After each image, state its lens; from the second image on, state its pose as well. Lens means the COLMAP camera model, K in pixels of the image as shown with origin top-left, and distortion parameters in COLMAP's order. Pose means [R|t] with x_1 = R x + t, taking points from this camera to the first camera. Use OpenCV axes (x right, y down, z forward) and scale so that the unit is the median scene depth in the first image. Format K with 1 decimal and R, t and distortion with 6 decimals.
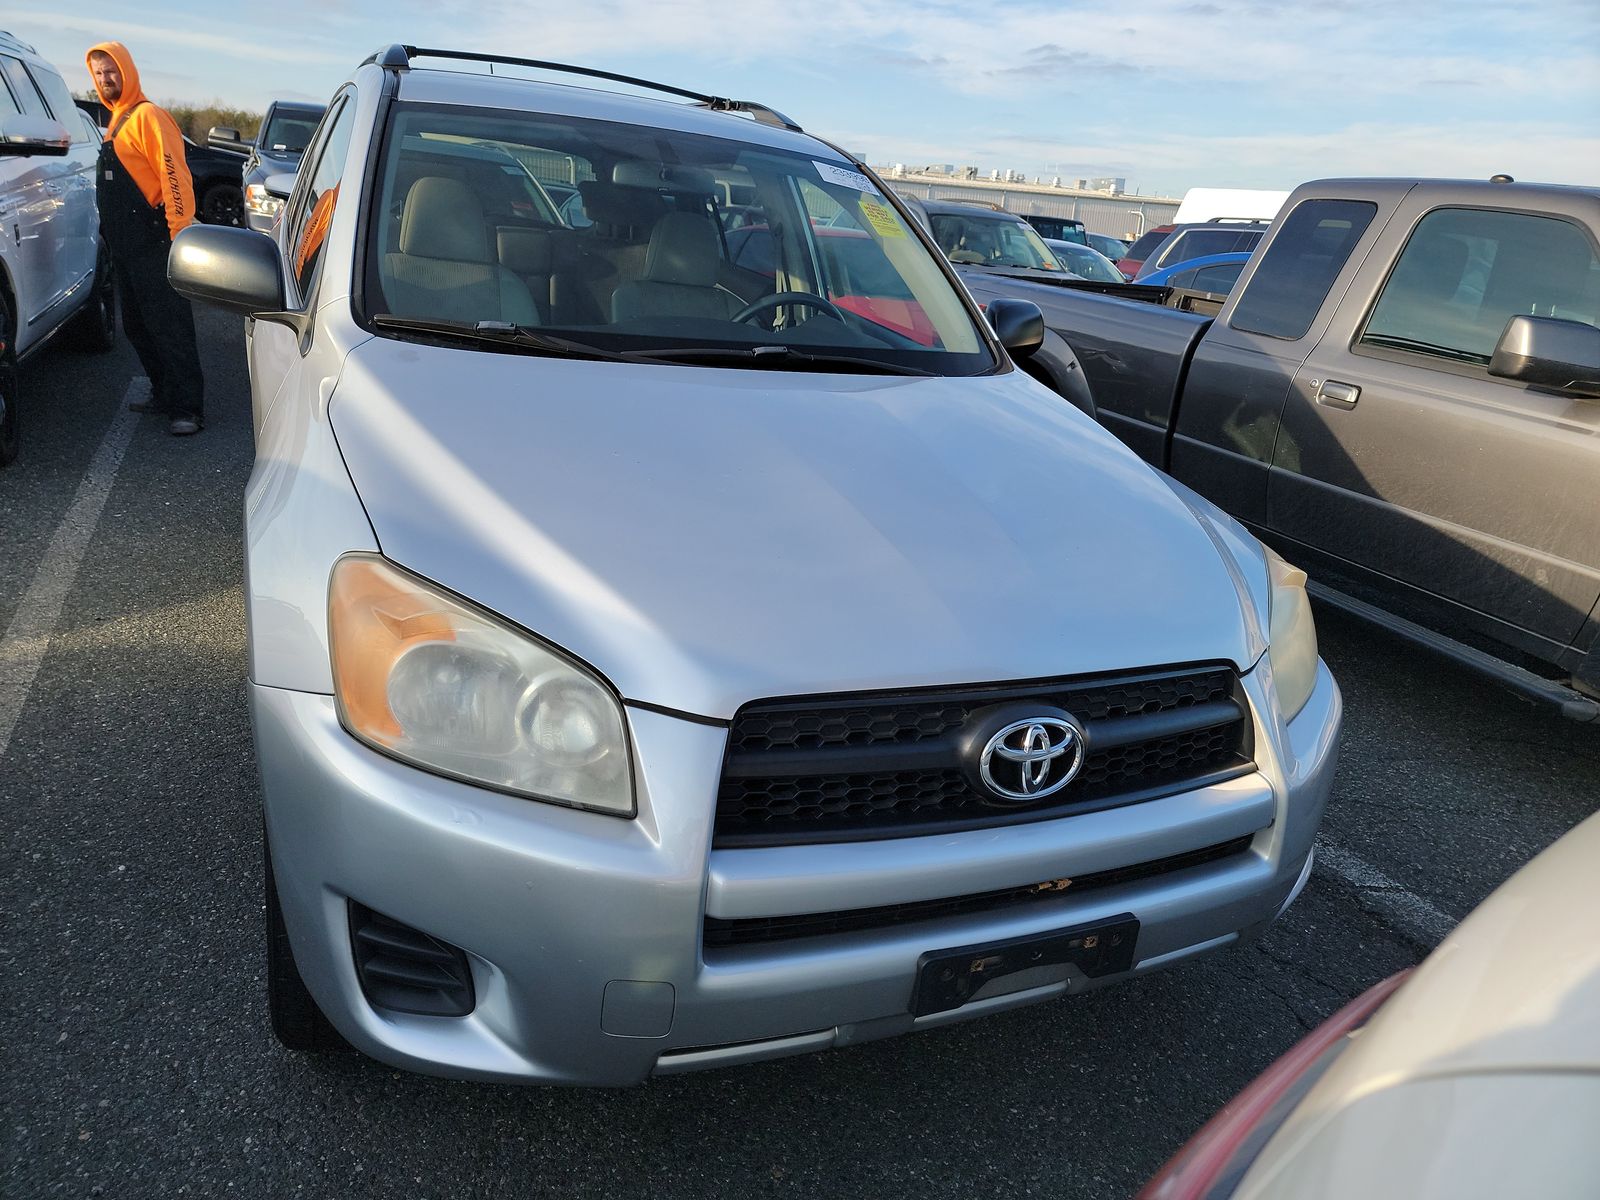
lens RADIAL K [[1095.1, 0, 800.0], [0, 1095.1, 600.0], [0, 0, 1]] dist [0.069574, -0.056525]
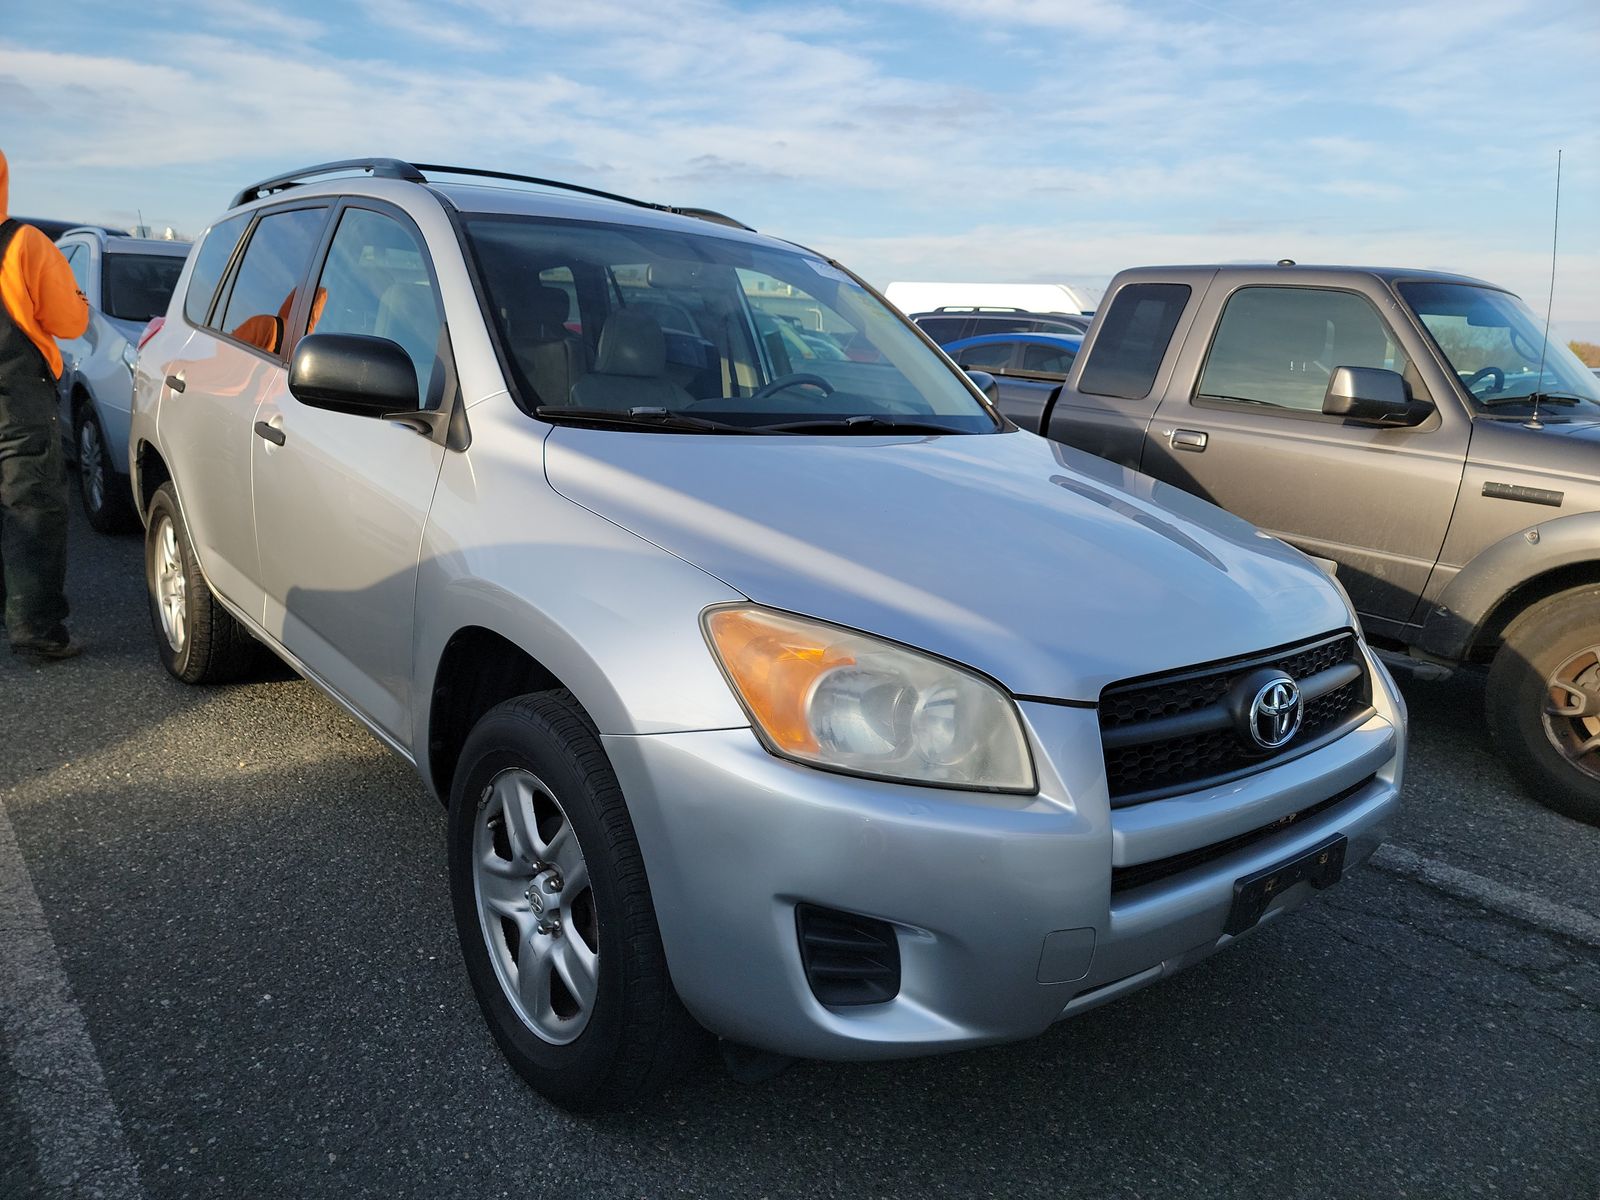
lens RADIAL K [[1095.1, 0, 800.0], [0, 1095.1, 600.0], [0, 0, 1]] dist [0.069574, -0.056525]
pose [[0.962887, -0.099499, 0.250895, -0.375683], [0.119402, 0.990693, -0.065356, 0.021680], [-0.242057, 0.092888, 0.965805, -0.055598]]
